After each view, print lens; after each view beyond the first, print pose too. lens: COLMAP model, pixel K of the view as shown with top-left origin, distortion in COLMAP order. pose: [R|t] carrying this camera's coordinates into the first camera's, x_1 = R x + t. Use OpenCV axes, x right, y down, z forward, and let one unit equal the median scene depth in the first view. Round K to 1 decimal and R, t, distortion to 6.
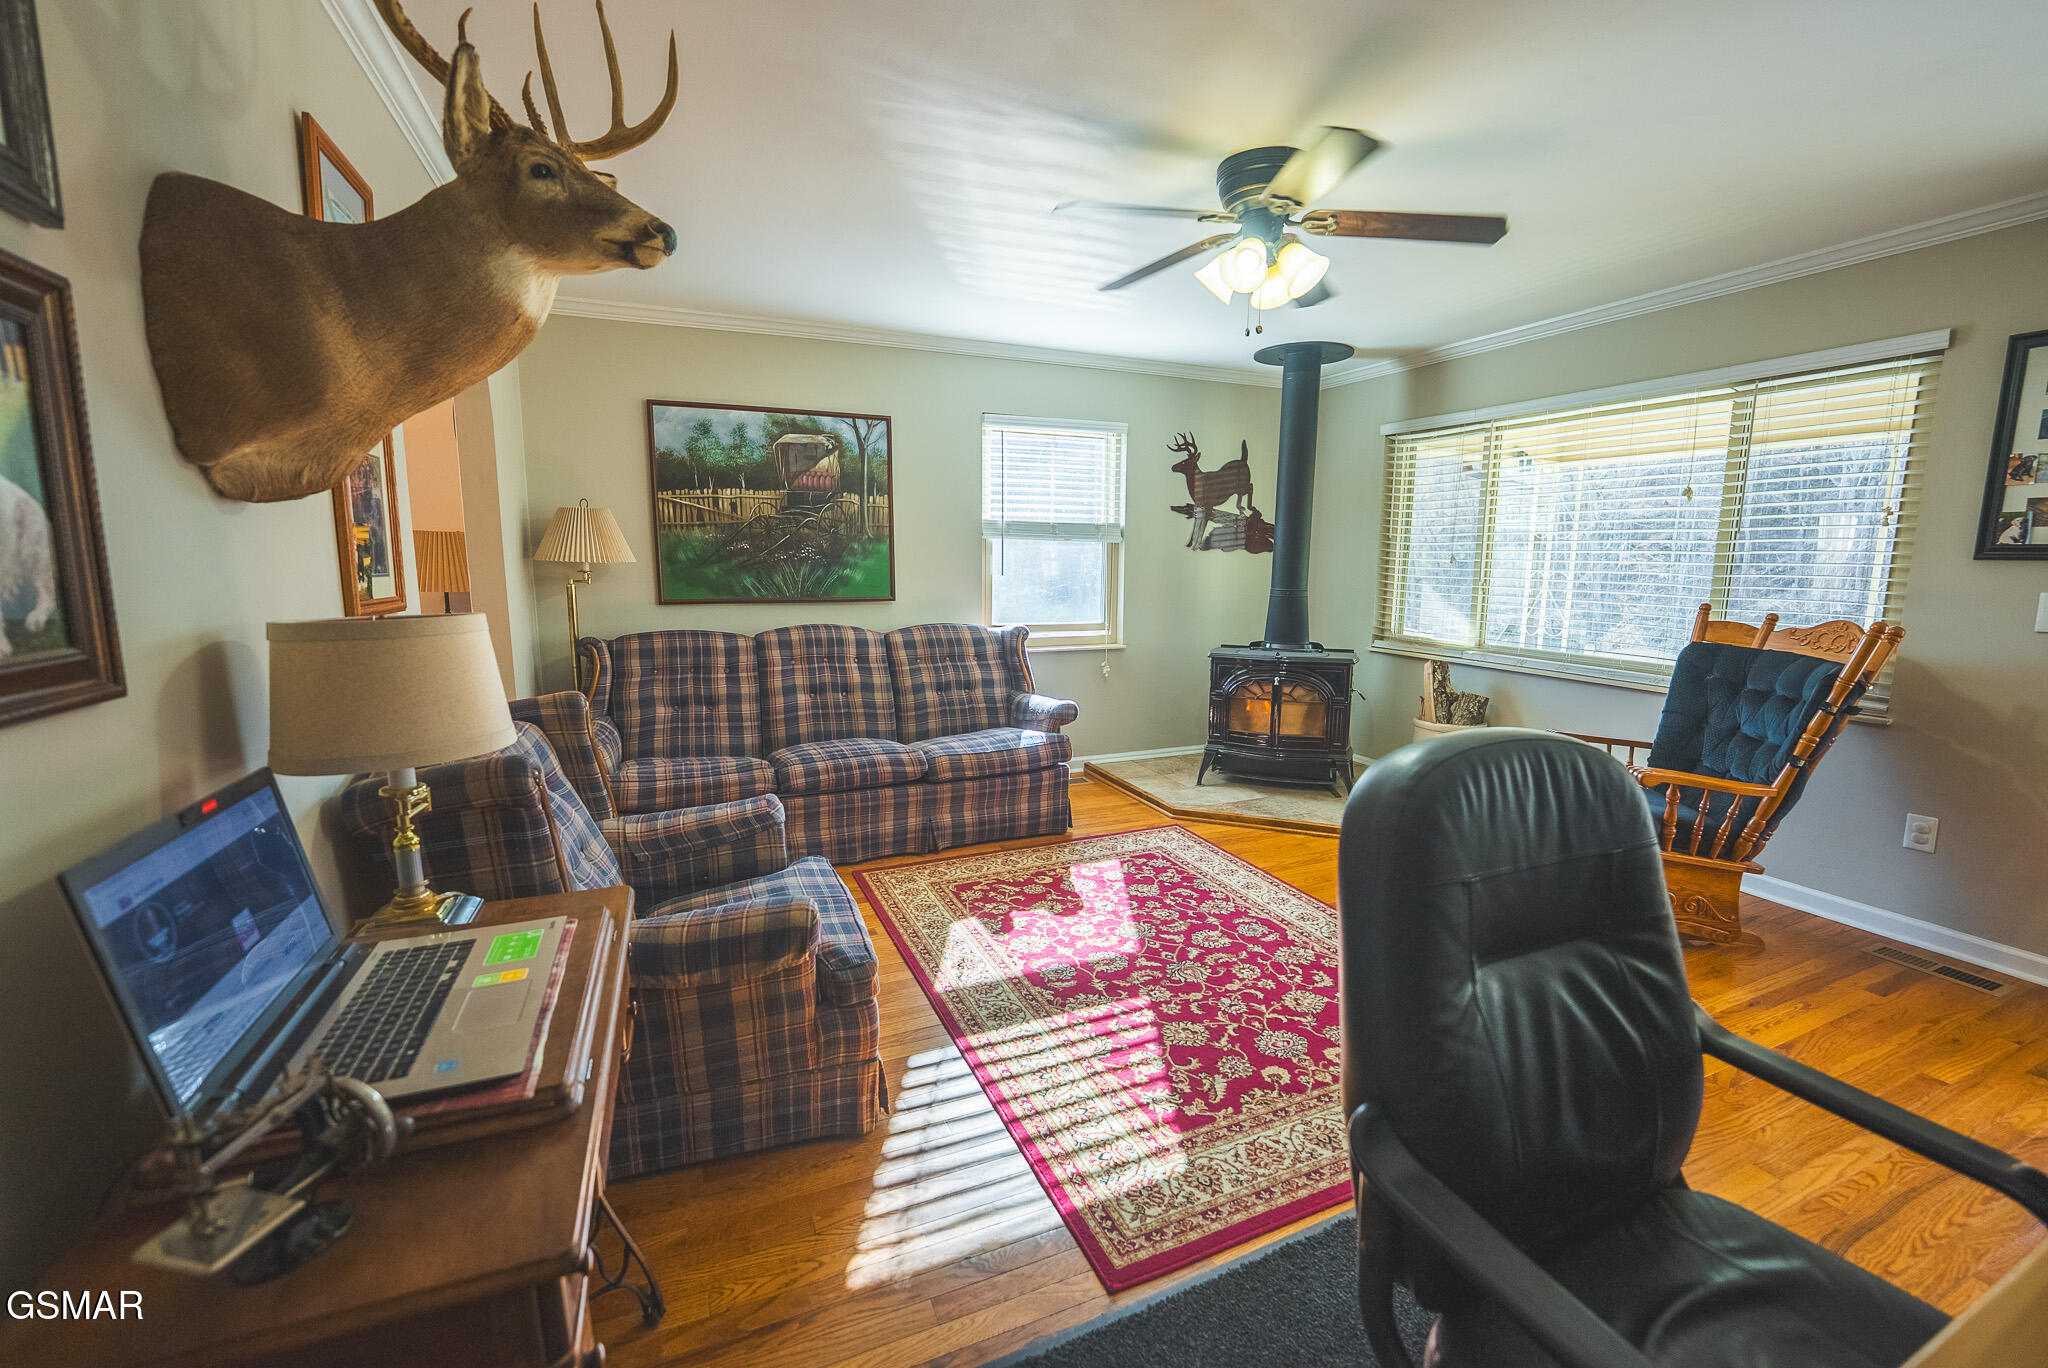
lens RADIAL K [[836.6, 0, 1038.4], [0, 836.6, 687.2], [0, 0, 1]] dist [-0.030305, 0.003373]
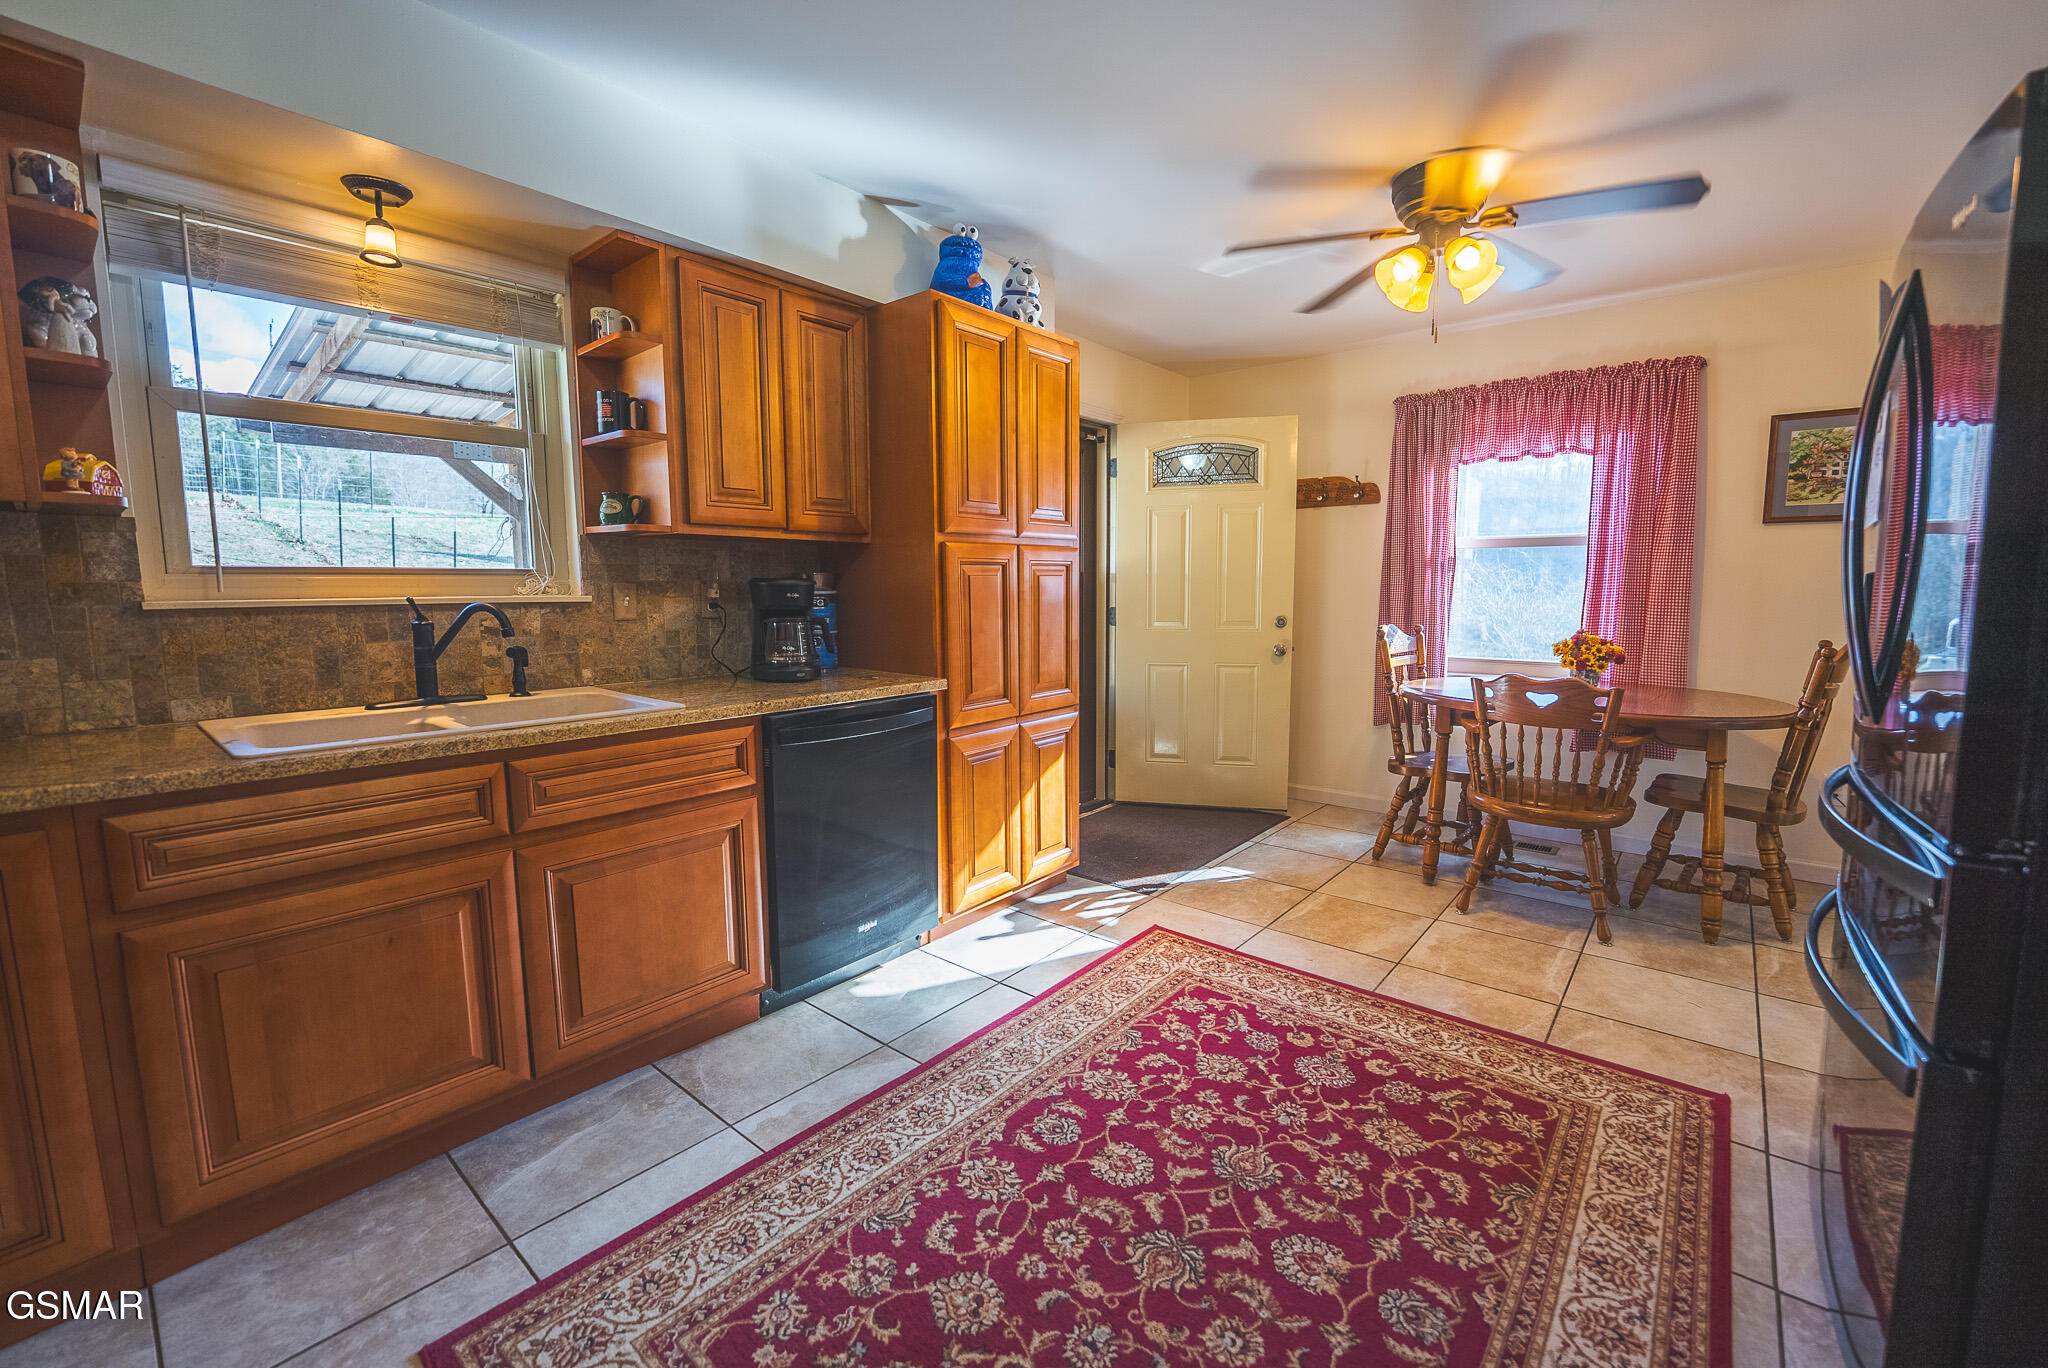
lens RADIAL K [[836.6, 0, 1032.3], [0, 836.6, 687.1], [0, 0, 1]] dist [-0.030305, 0.003373]
pose [[0.434318, 0.103462, -0.894798, 0.442136], [-0.144245, 0.988550, 0.044289, -0.038795], [0.889135, 0.109835, 0.444269, 0.465431]]
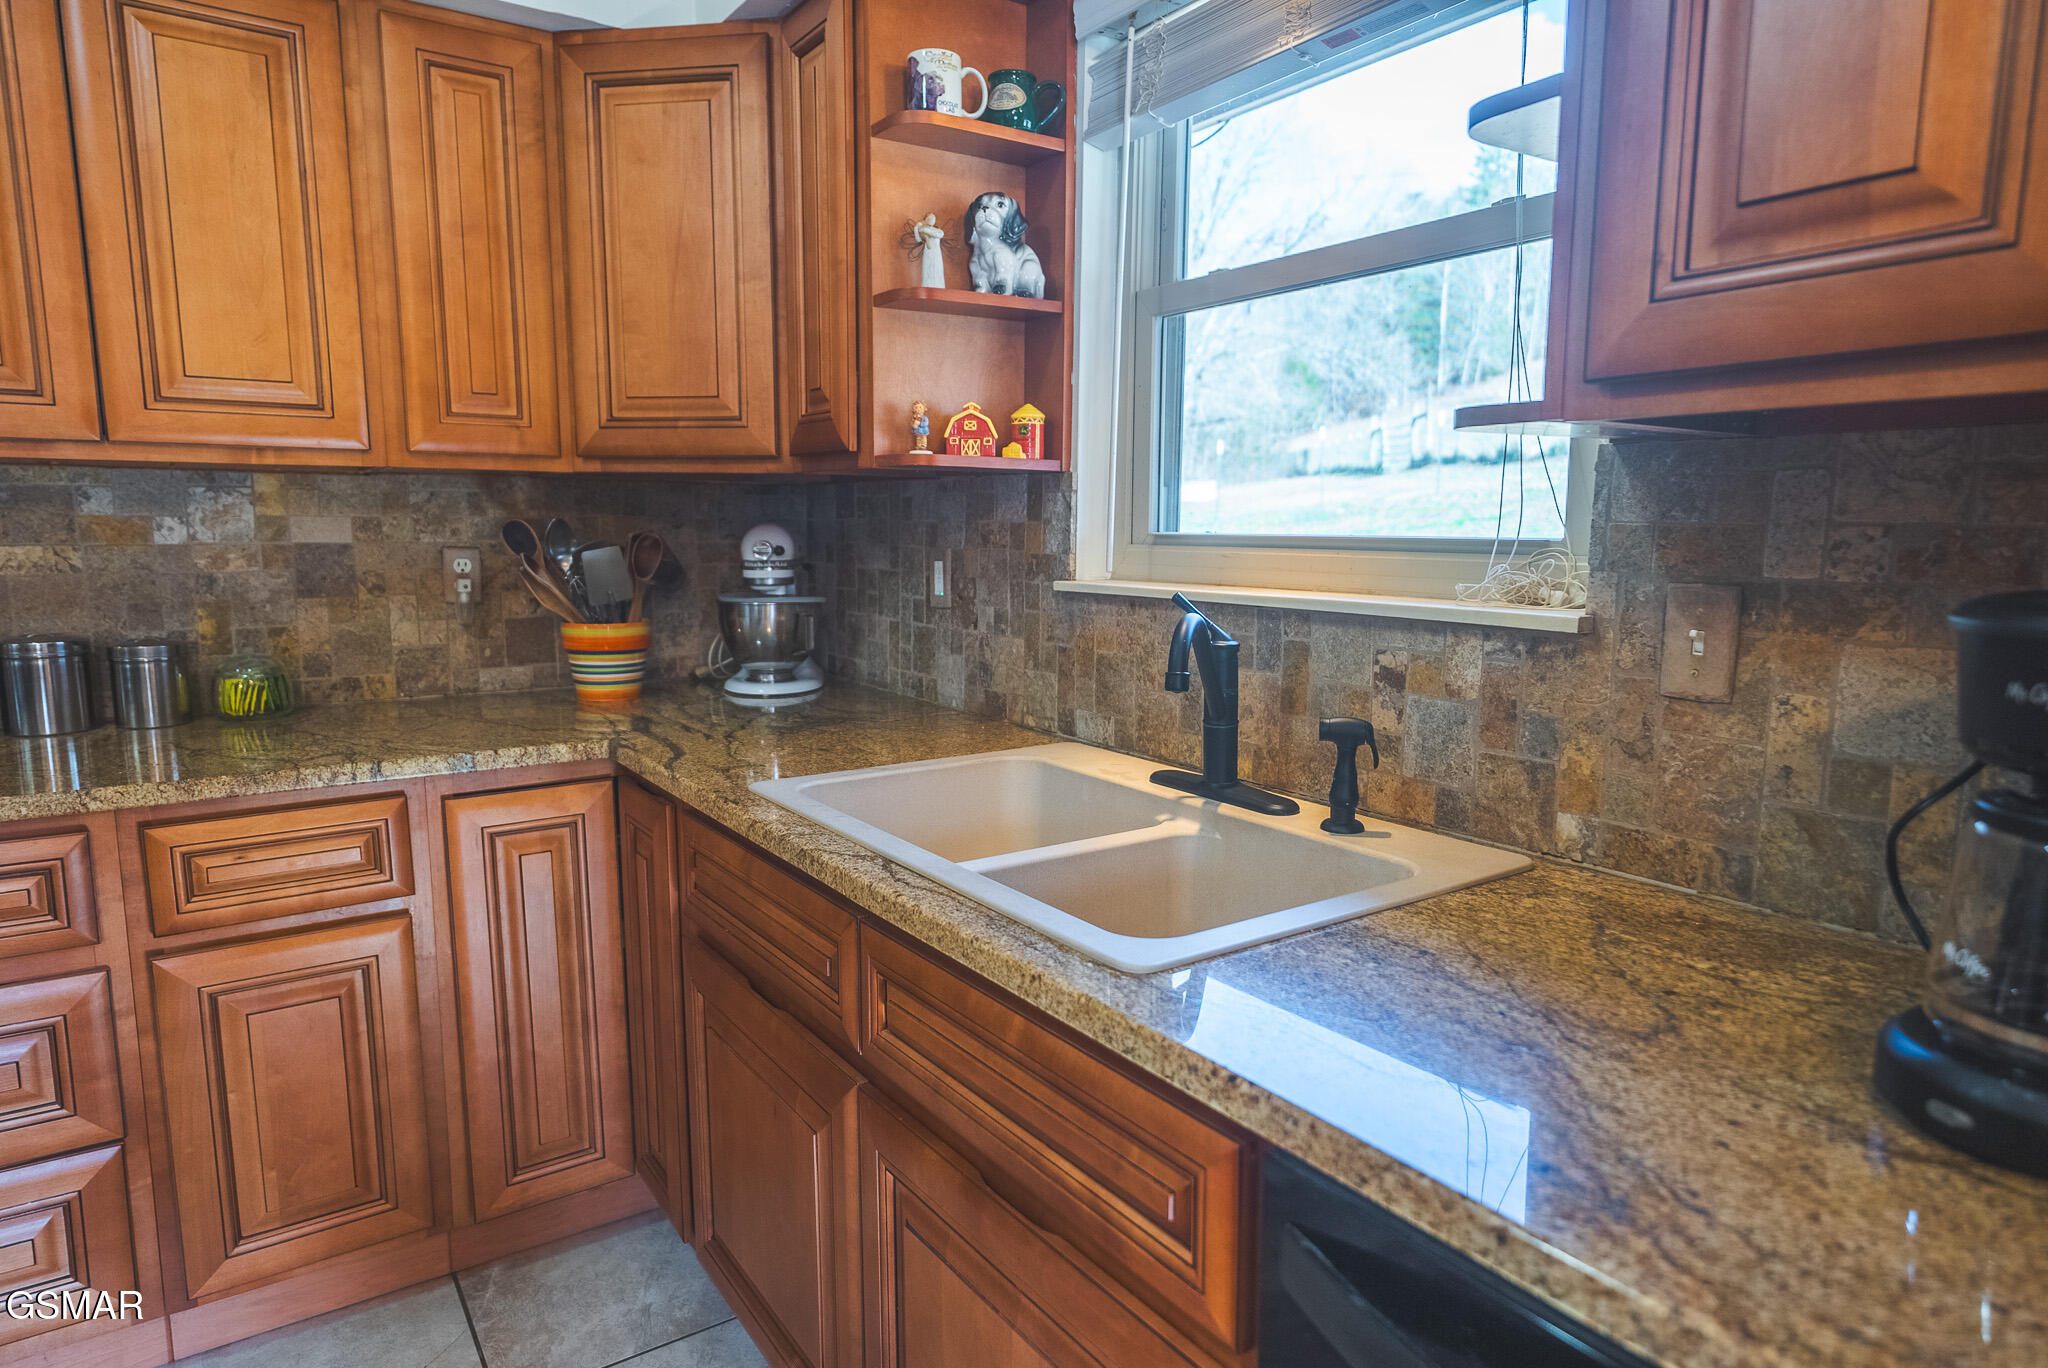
lens RADIAL K [[1205.4, 0, 1030.5], [0, 1205.4, 693.6], [0, 0, 1]] dist [0.003693, 0.000967]
pose [[-0.984201, 0.010812, -0.176722, -0.097336], [-0.042263, 0.954933, 0.293798, -0.103761], [0.171934, 0.296625, -0.939389, 0.739069]]
